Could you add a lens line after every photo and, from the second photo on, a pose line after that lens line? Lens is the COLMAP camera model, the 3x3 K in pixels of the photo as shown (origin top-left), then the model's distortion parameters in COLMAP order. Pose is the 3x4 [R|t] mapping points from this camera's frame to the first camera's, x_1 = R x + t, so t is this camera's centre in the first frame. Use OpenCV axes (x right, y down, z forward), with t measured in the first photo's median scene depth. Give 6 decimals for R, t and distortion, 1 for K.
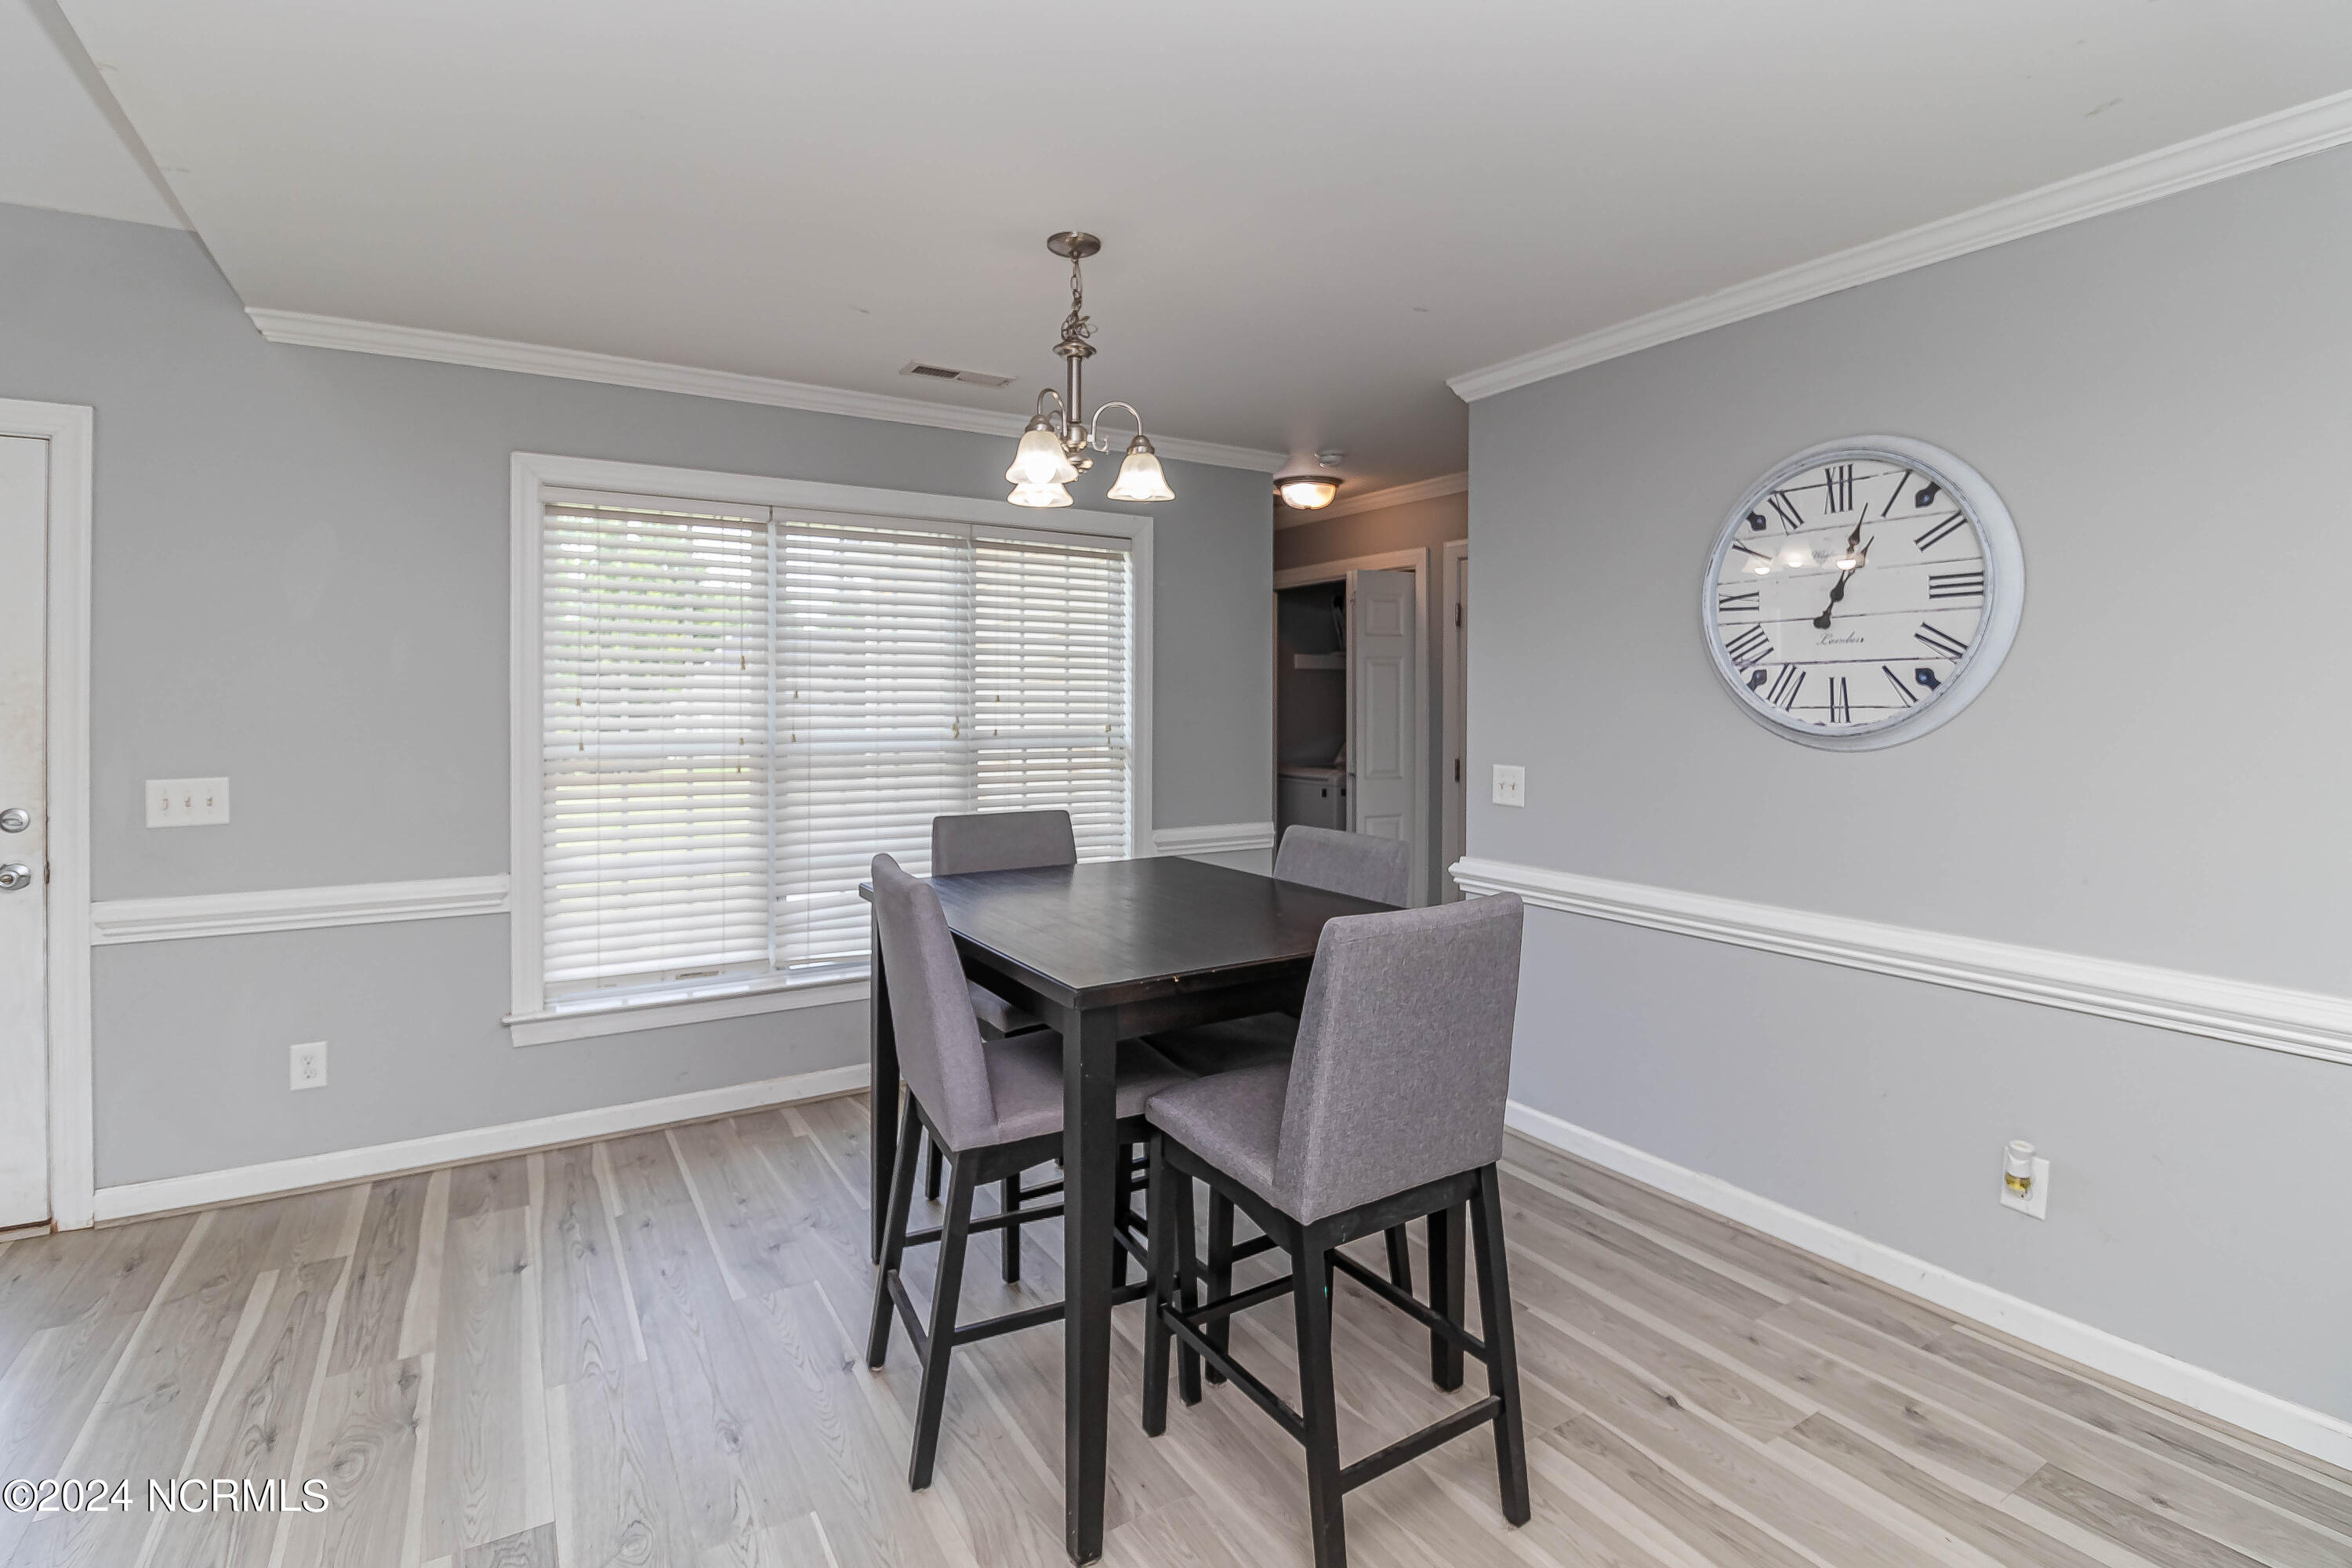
lens RADIAL K [[1111.6, 0, 1191.8], [0, 1111.6, 697.2], [0, 0, 1]] dist [-0.021282, -0.000096]
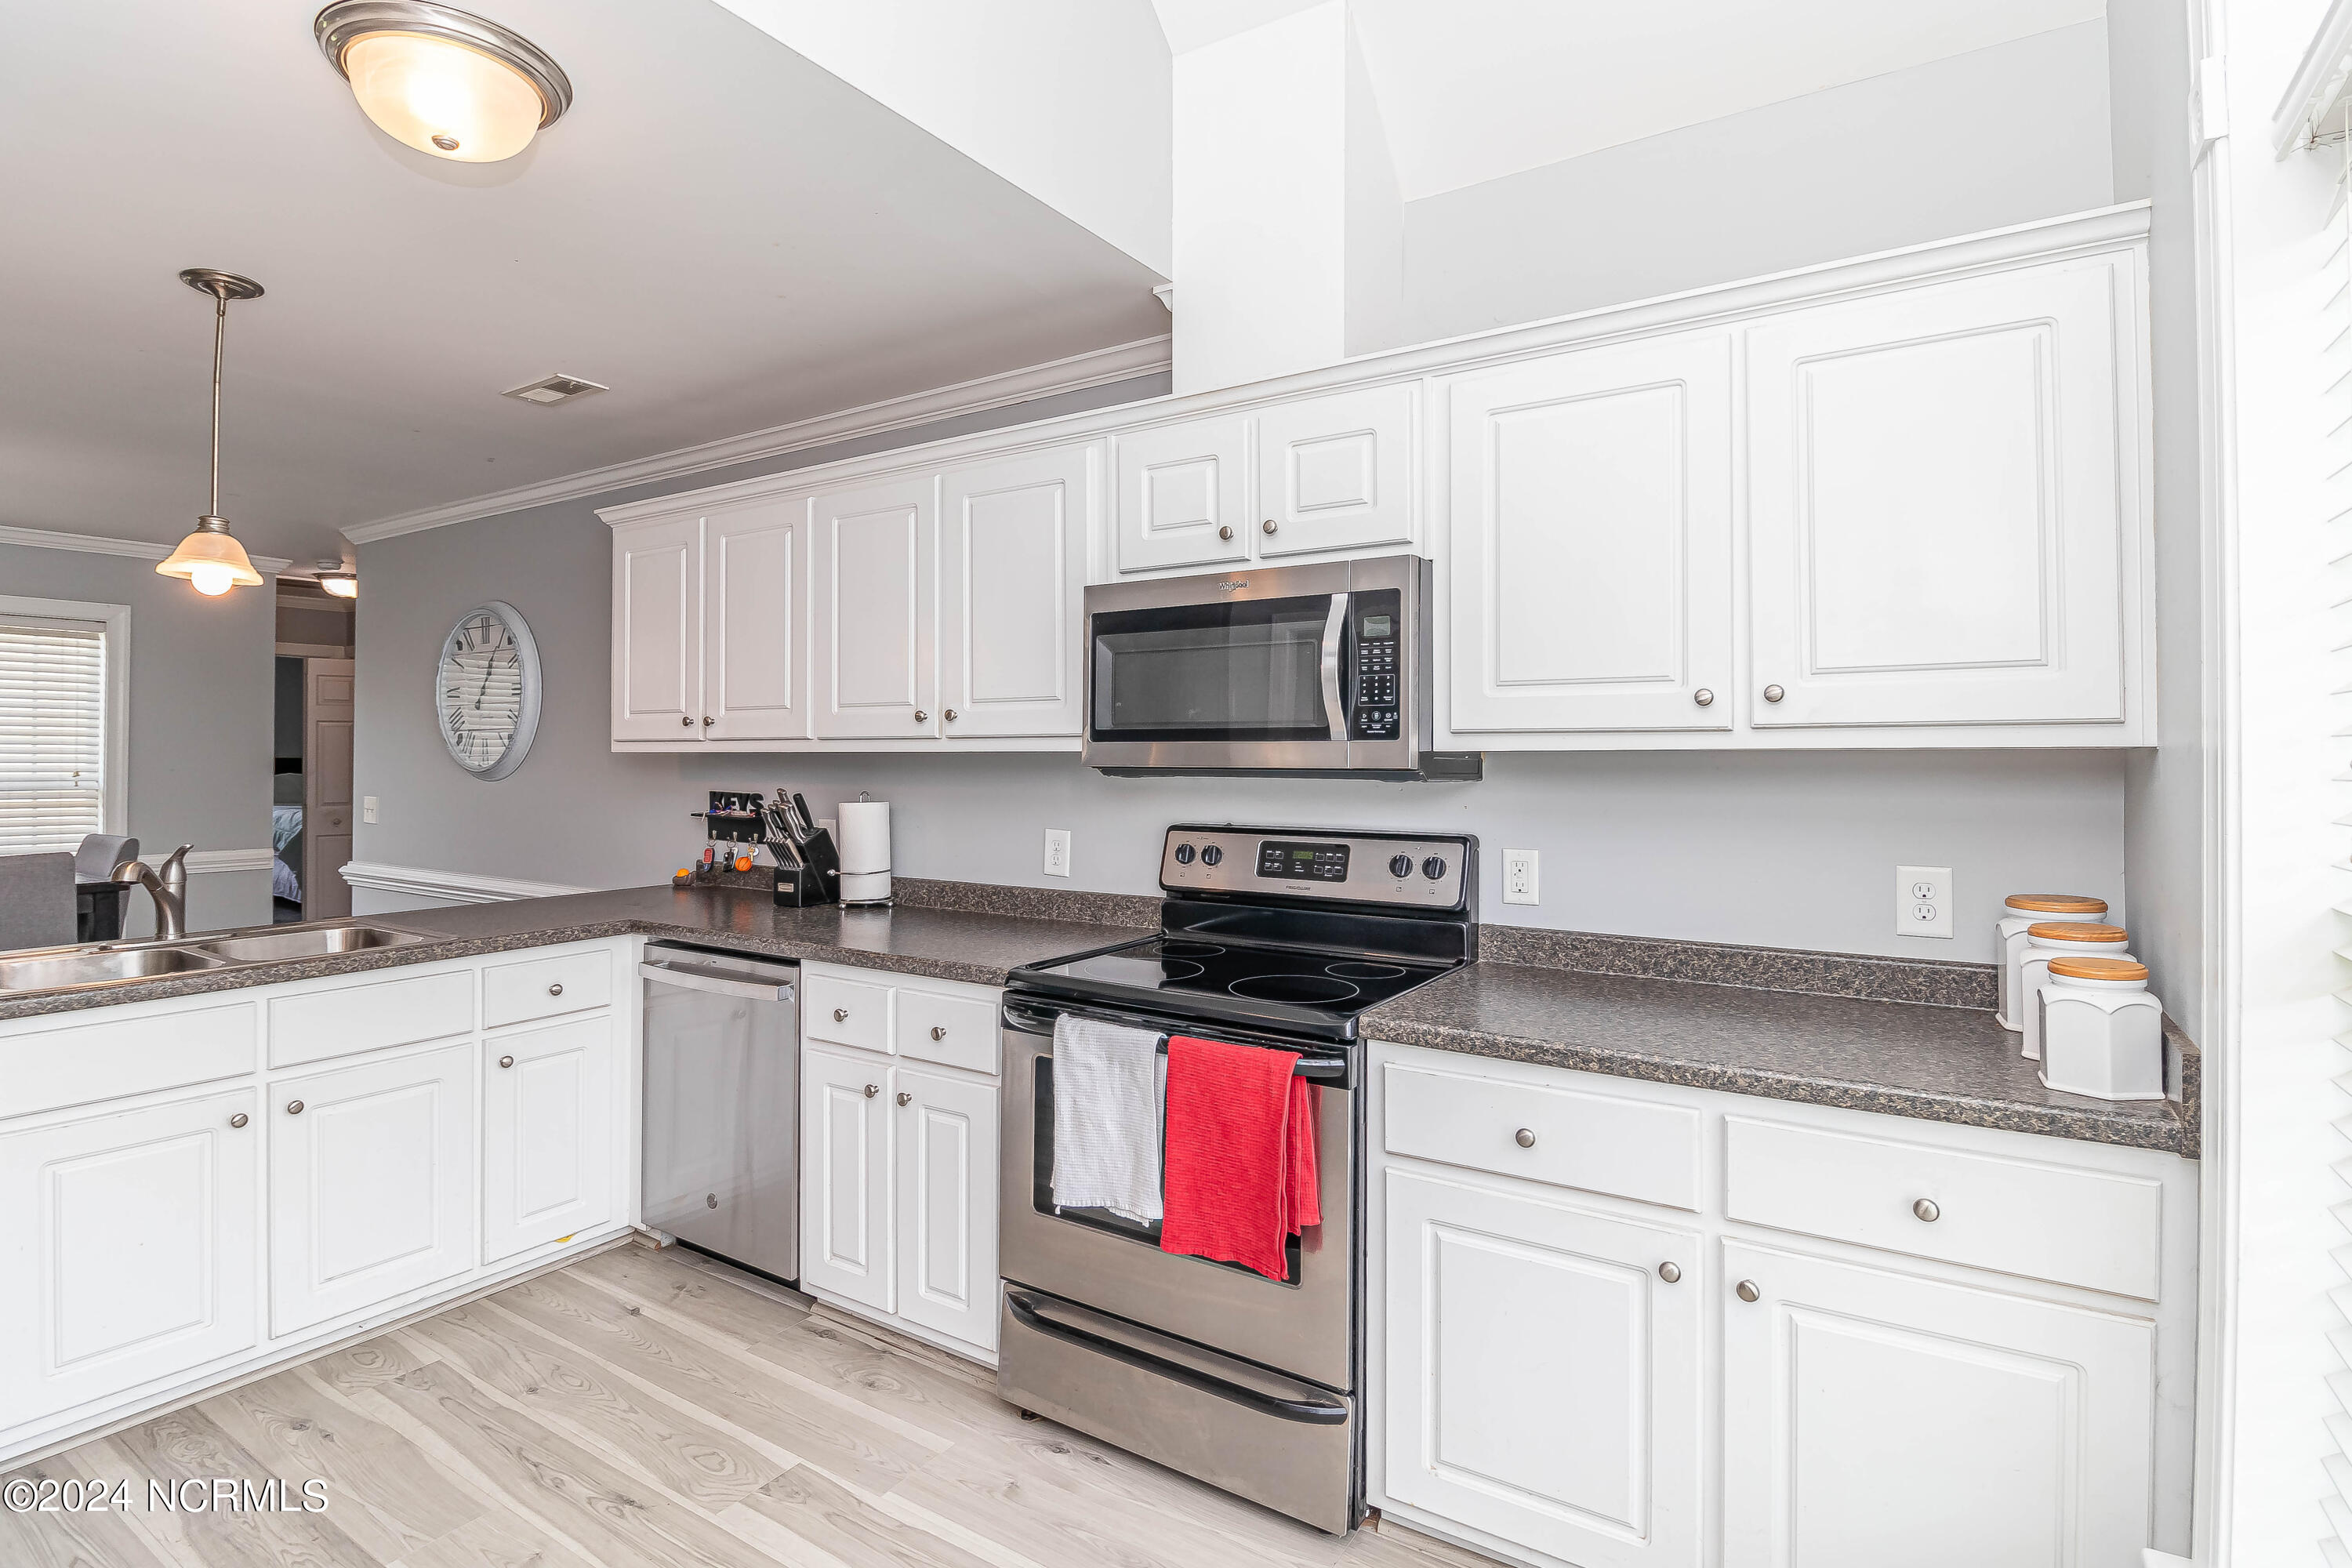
lens RADIAL K [[1069.0, 0, 1170.6], [0, 1069.0, 740.1], [0, 0, 1]] dist [-0.011547, -0.000030]
pose [[0.895695, 0.001907, 0.444666, 0.757891], [0.000421, 0.999987, -0.005137, -0.006113], [-0.444670, 0.004788, 0.895682, -0.918555]]
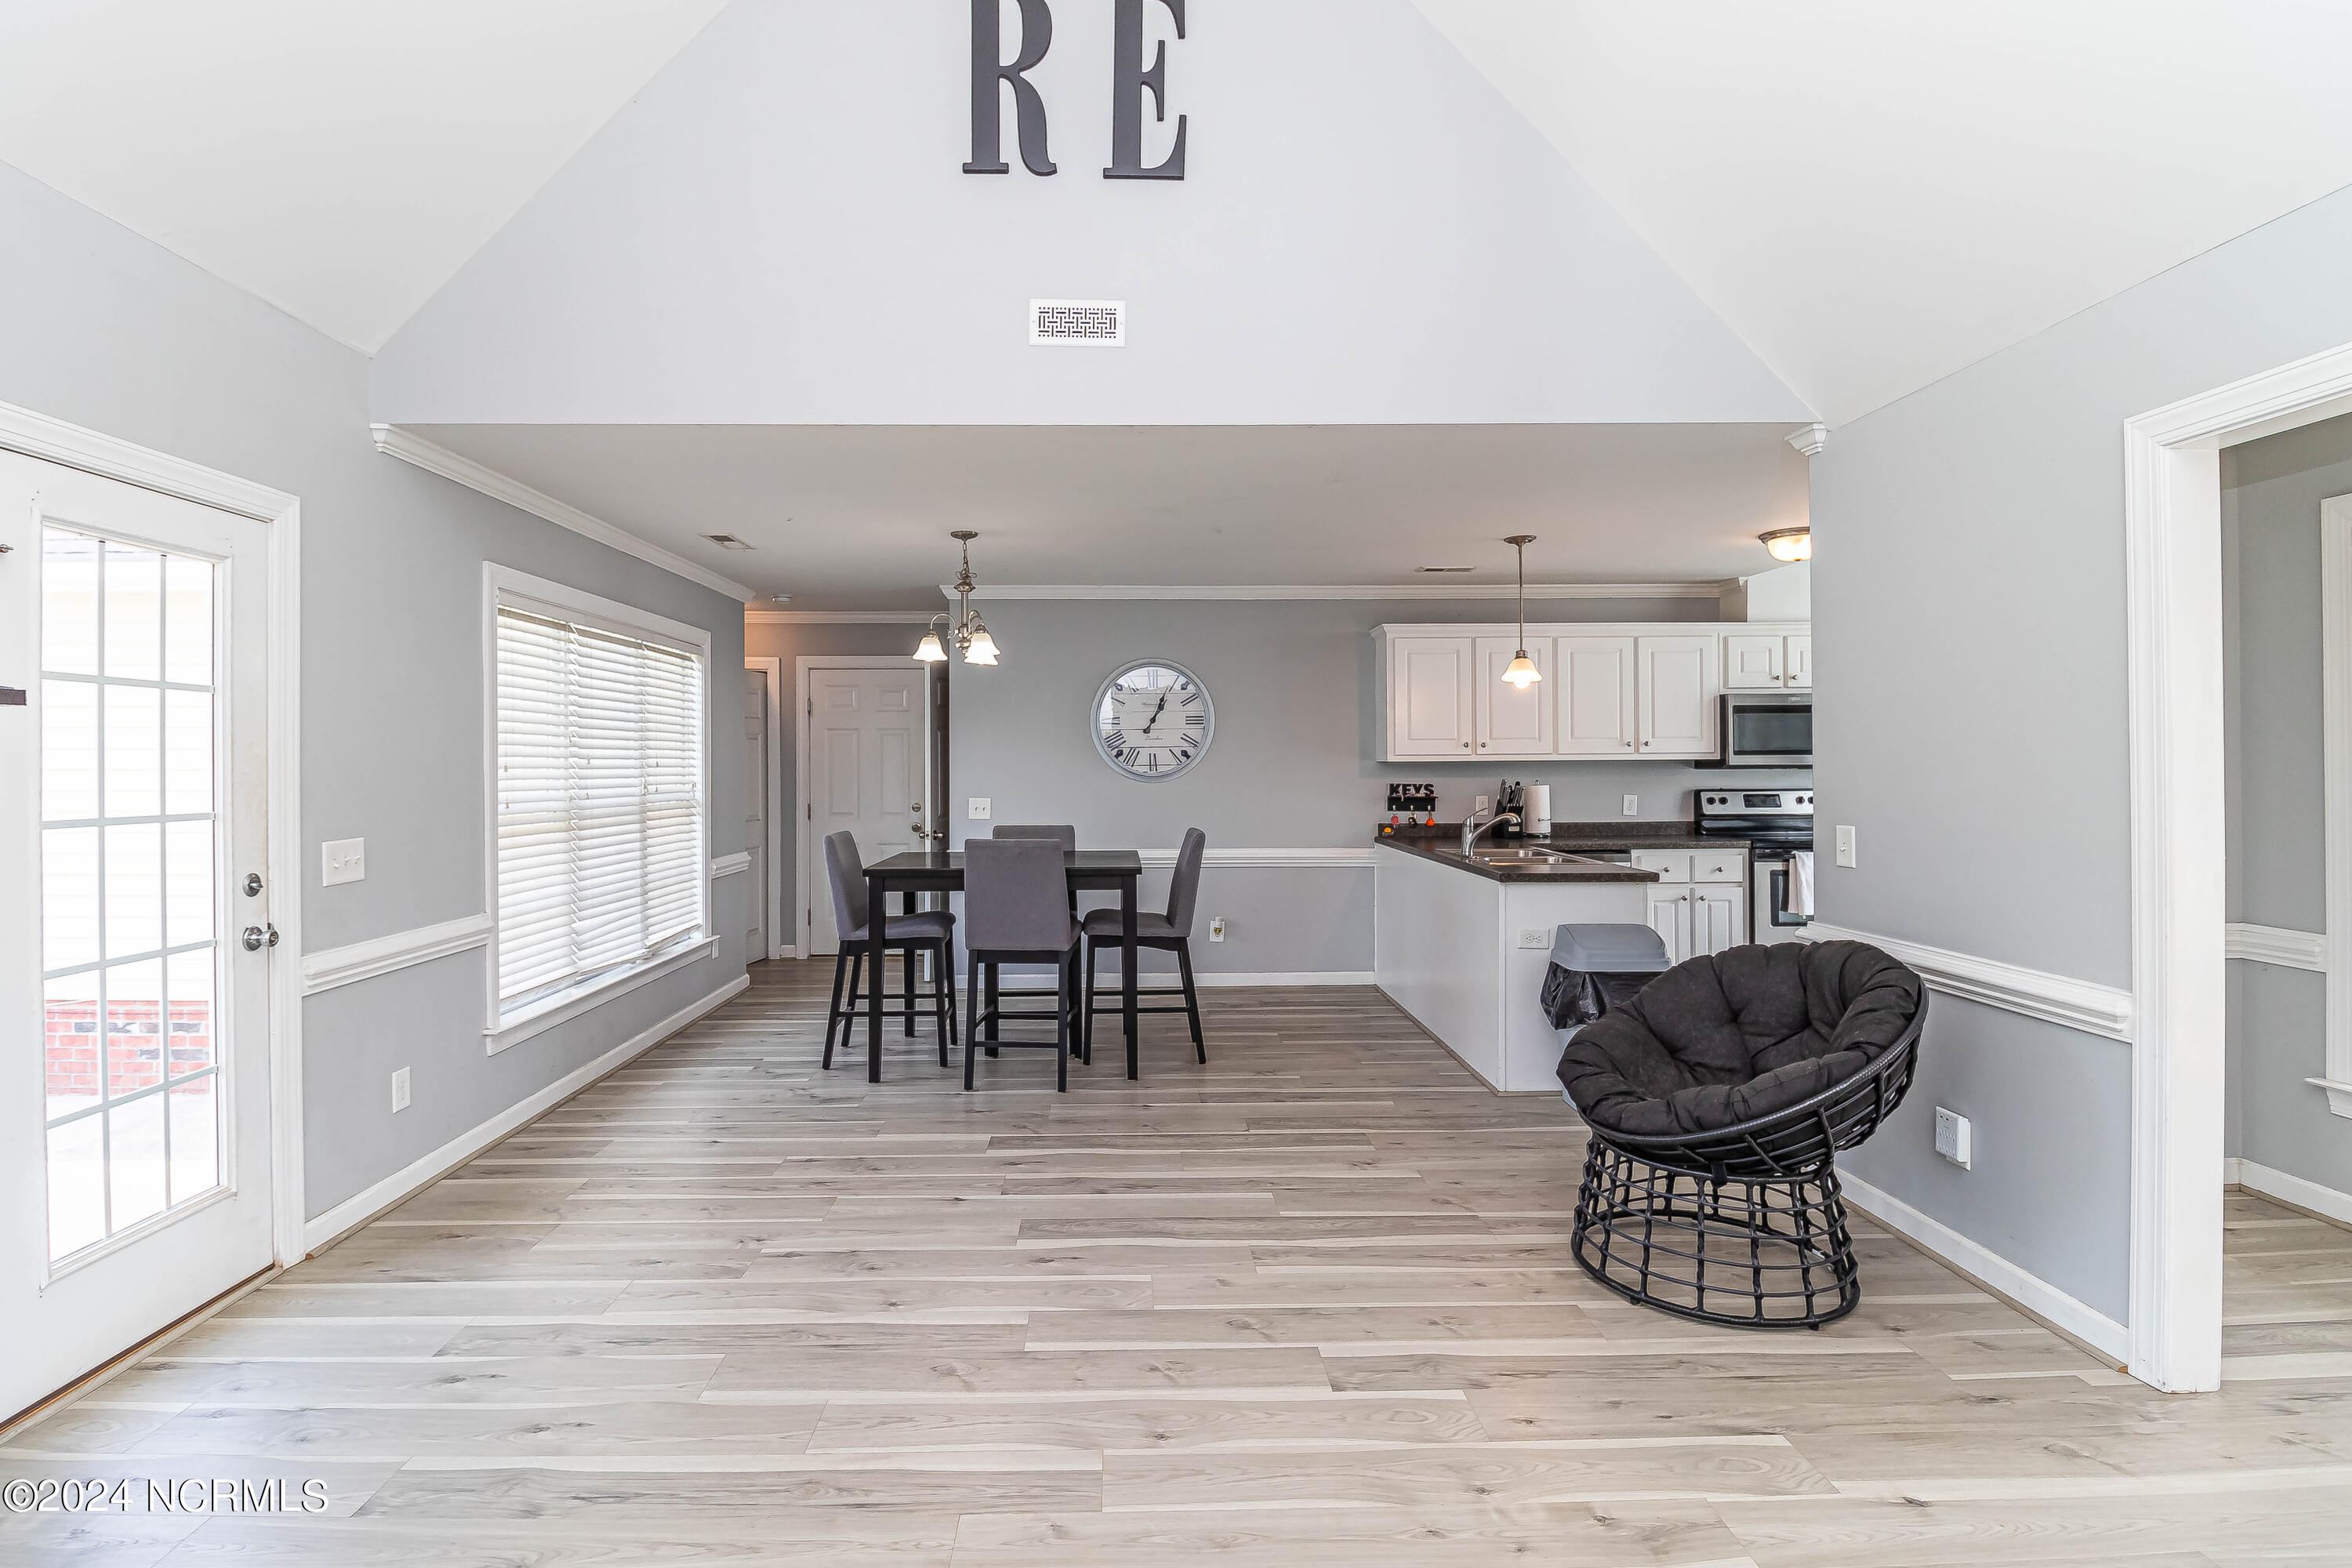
lens RADIAL K [[1115.9, 0, 1124.0], [0, 1115.9, 738.2], [0, 0, 1]] dist [-0.019449, -0.001138]
pose [[0.532223, 0.013013, 0.846504, -1.504577], [0.003596, 0.999838, -0.017631, -0.007410], [-0.846596, 0.012428, 0.532091, -0.280527]]
